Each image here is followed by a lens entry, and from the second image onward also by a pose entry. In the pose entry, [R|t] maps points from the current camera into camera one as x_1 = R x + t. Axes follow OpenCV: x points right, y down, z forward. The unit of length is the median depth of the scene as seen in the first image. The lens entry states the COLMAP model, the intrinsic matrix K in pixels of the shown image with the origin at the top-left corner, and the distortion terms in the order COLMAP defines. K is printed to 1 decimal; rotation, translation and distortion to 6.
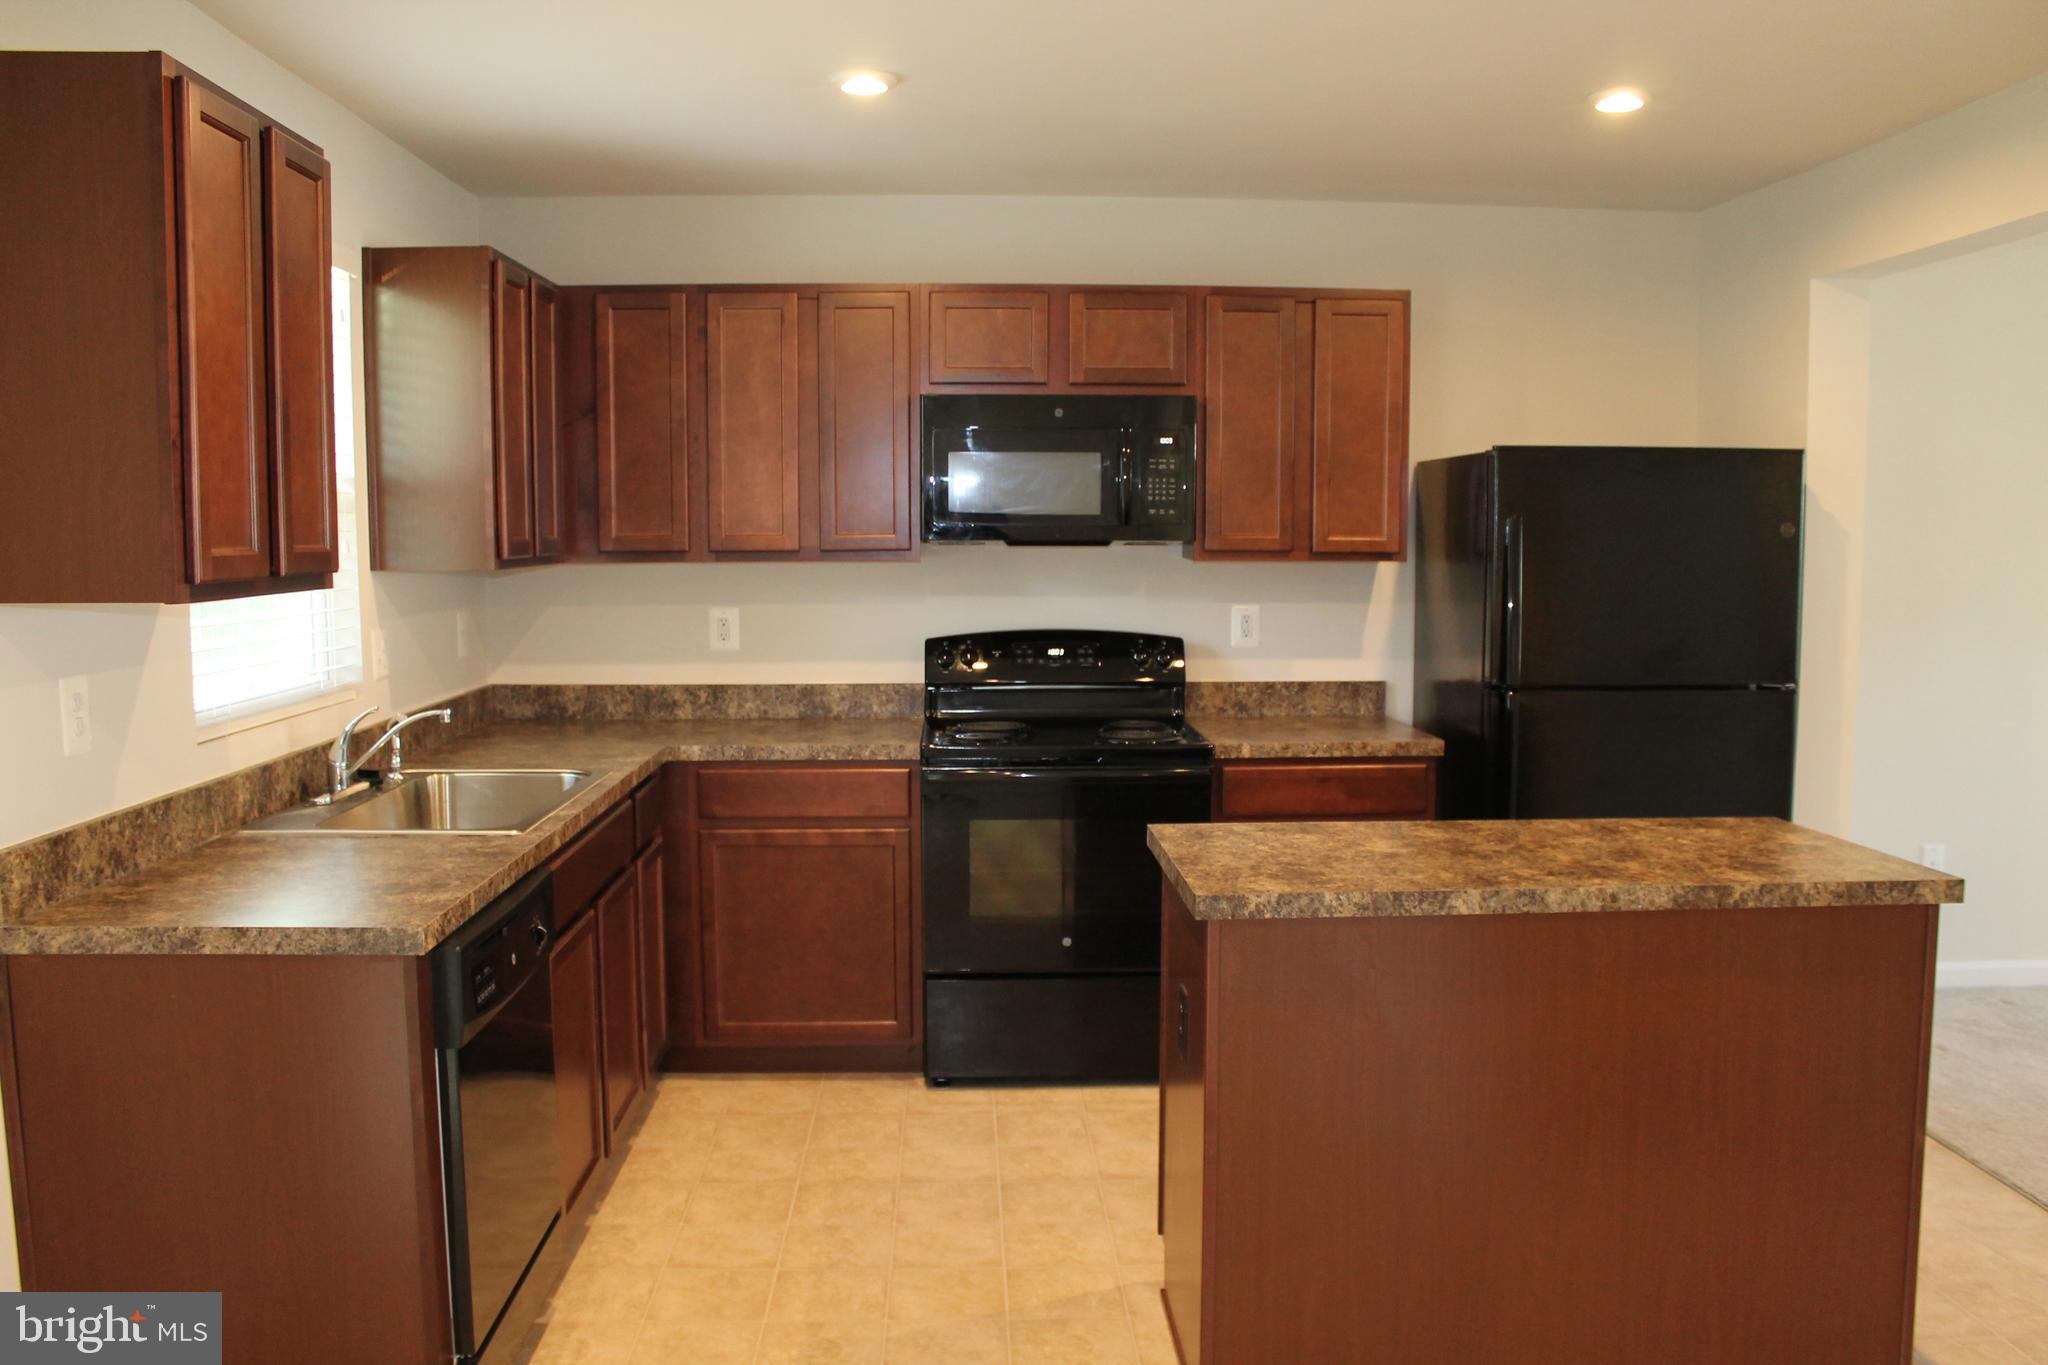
lens RADIAL K [[1704.1, 0, 1030.0], [0, 1704.1, 685.8], [0, 0, 1]] dist [-0.159660, 0.131826]
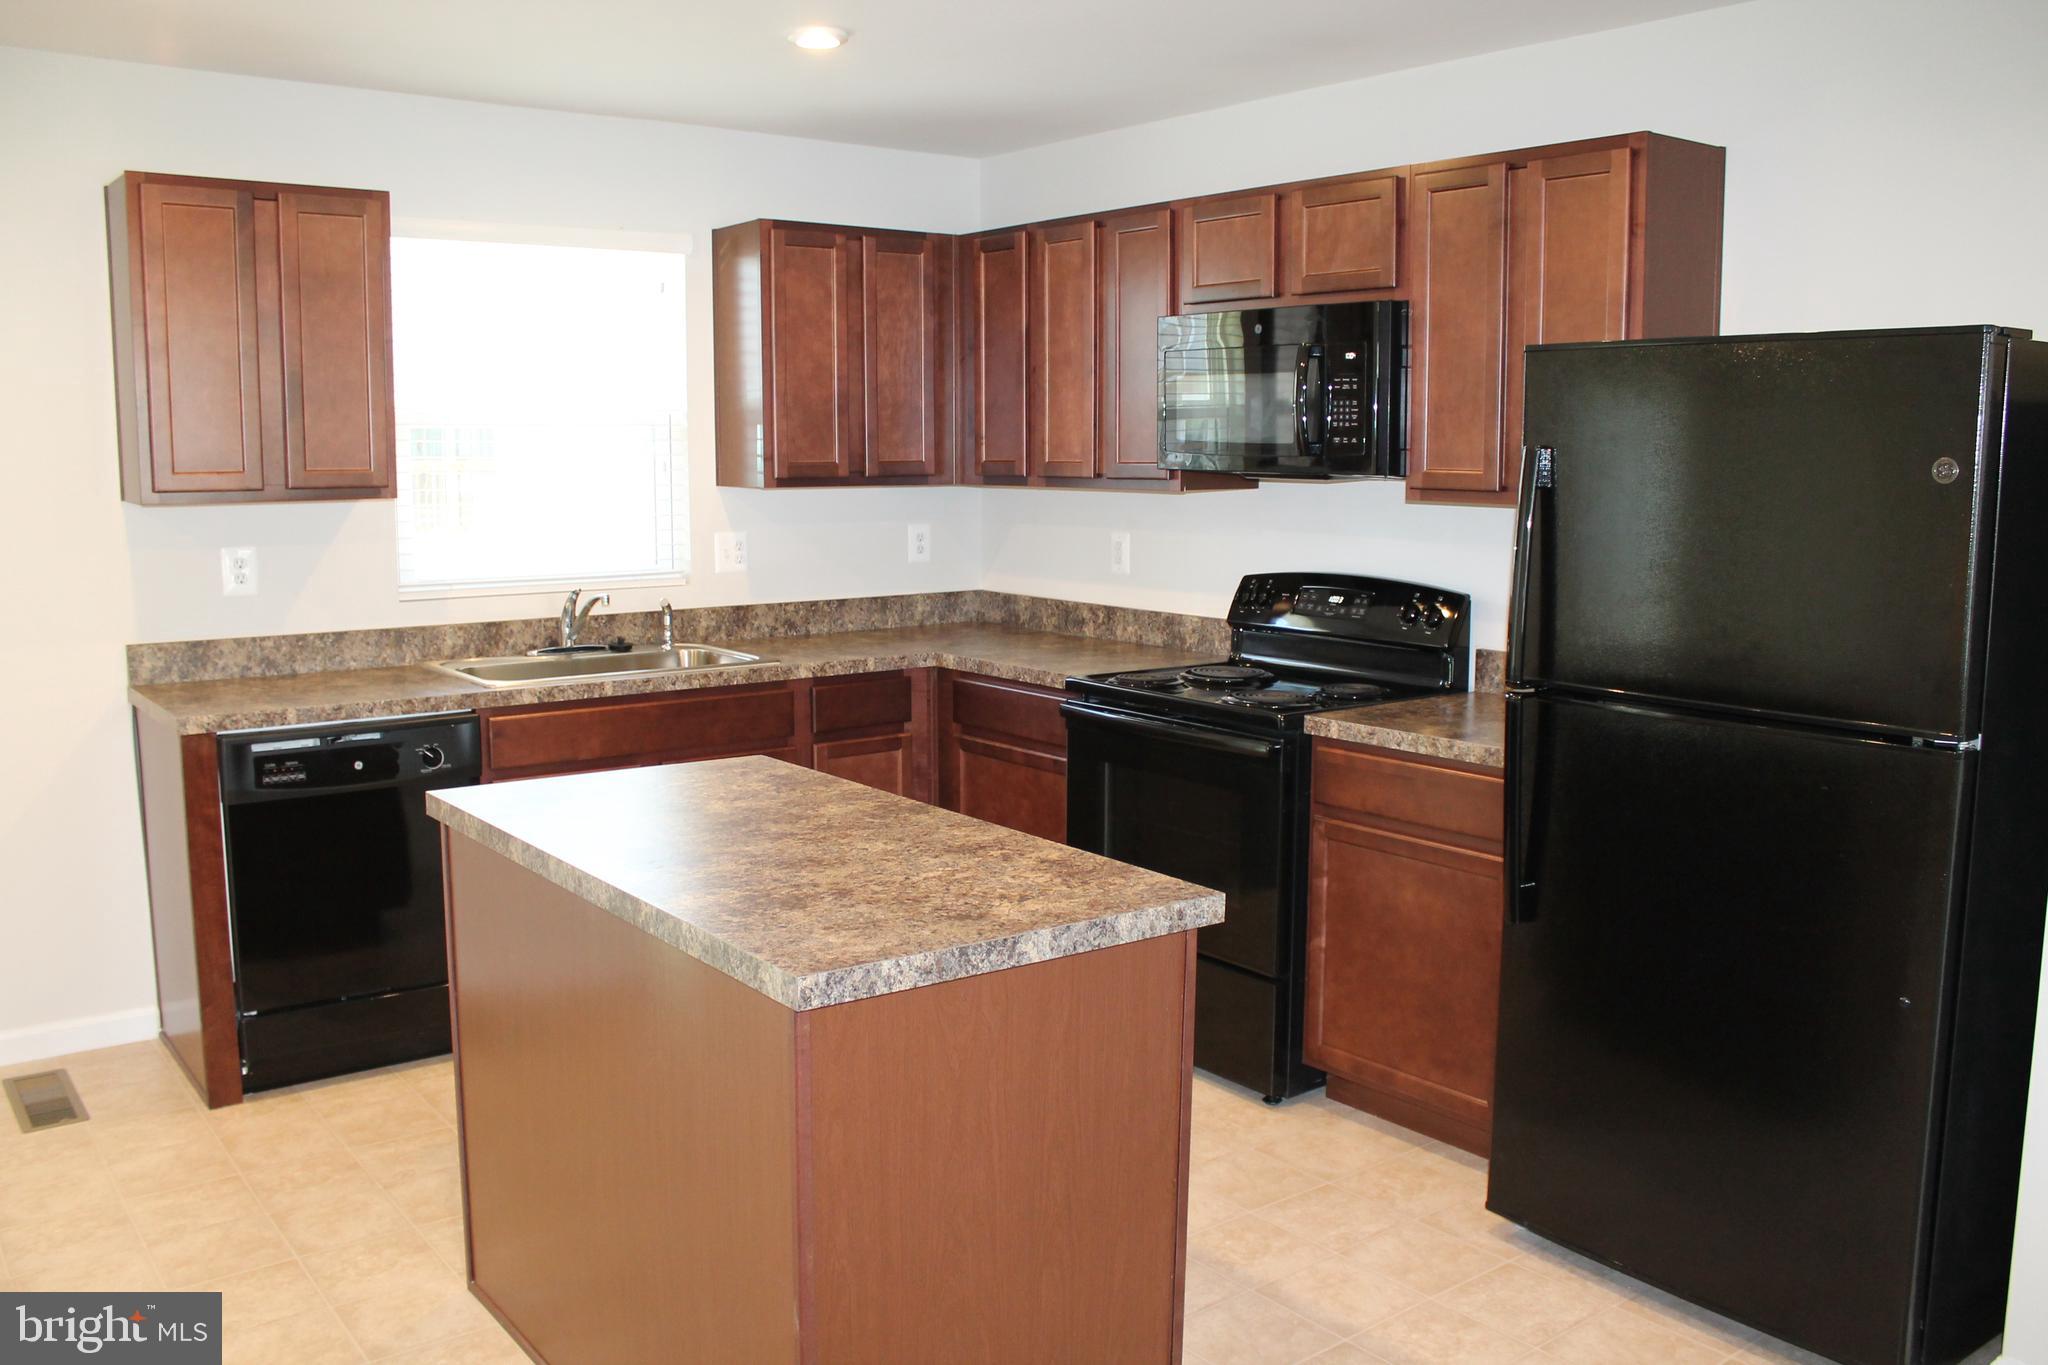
lens RADIAL K [[1704.1, 0, 1041.4], [0, 1704.1, 684.1], [0, 0, 1]] dist [-0.159660, 0.131826]
pose [[0.579998, 0.115618, -0.806372, 0.679362], [-0.079519, 0.993185, 0.085208, -0.041359], [0.810728, 0.014701, 0.585239, 0.384911]]
